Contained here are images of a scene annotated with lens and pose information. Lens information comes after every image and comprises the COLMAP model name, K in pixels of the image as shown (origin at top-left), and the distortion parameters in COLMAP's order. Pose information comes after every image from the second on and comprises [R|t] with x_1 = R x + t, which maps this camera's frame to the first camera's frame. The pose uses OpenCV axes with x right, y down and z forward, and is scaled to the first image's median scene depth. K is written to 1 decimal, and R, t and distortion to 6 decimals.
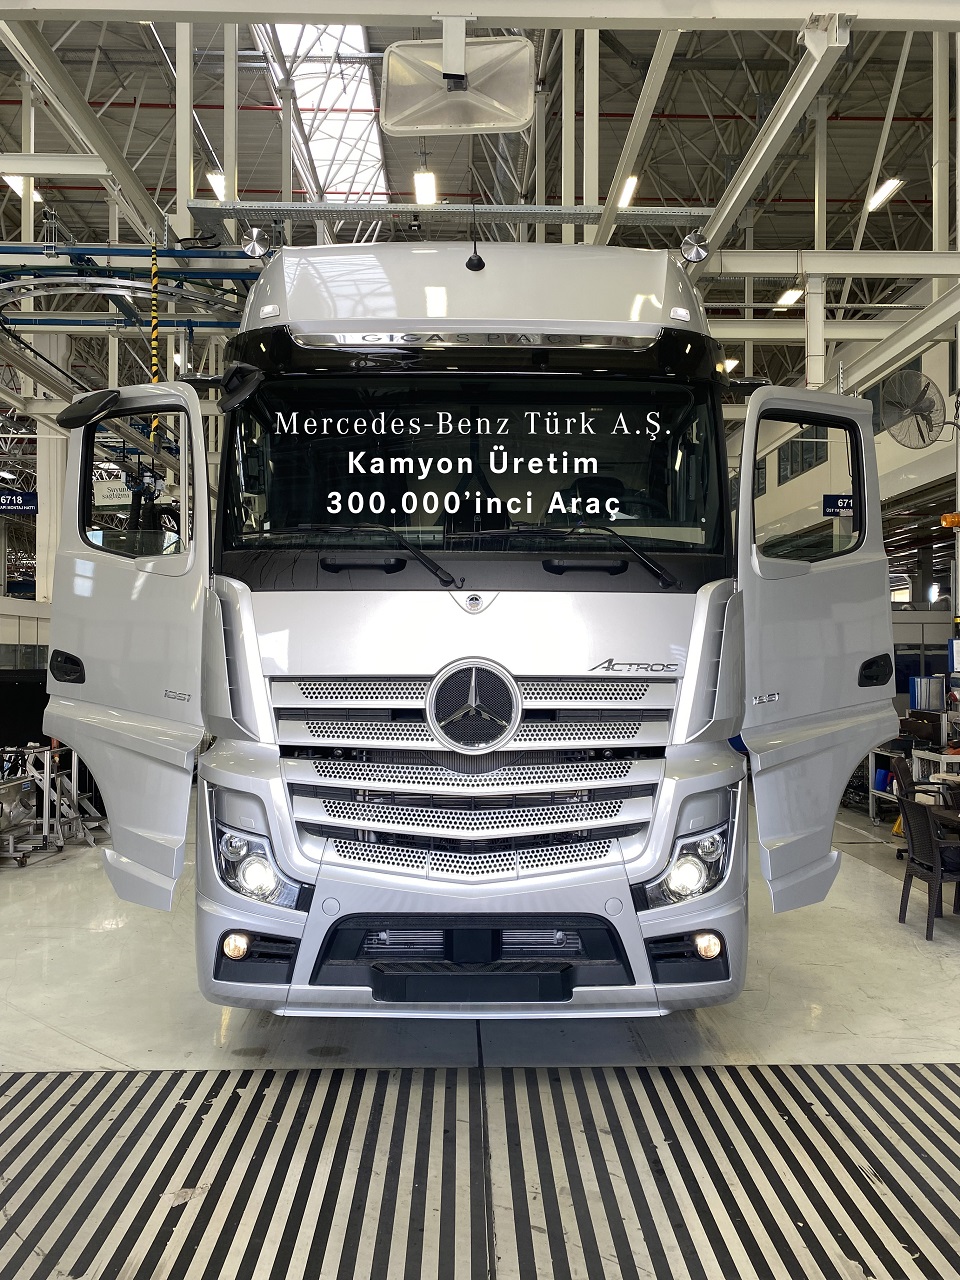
lens RADIAL K [[968.5, 0, 467.4], [0, 968.5, 641.7], [0, 0, 1]] dist [-0.024655, 0.000355]
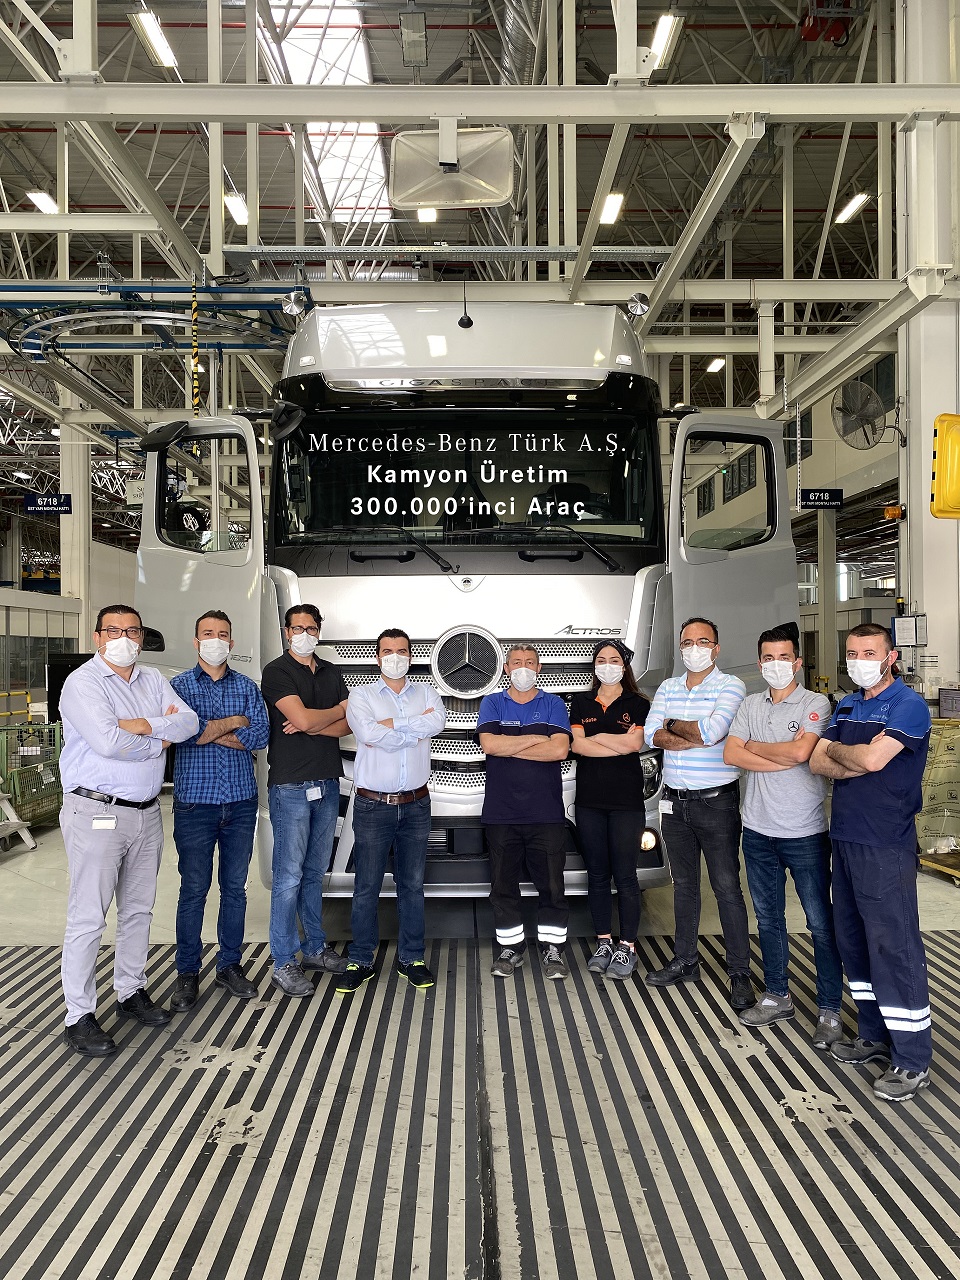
lens RADIAL K [[970.6, 0, 474.4], [0, 970.6, 642.8], [0, 0, 1]] dist [0.000549, 0.001047]
pose [[0.999944, -0.010591, 0.000228, 0.012493], [0.010589, 0.999918, 0.007213, 0.024127], [-0.000305, -0.007210, 0.999974, -0.257135]]
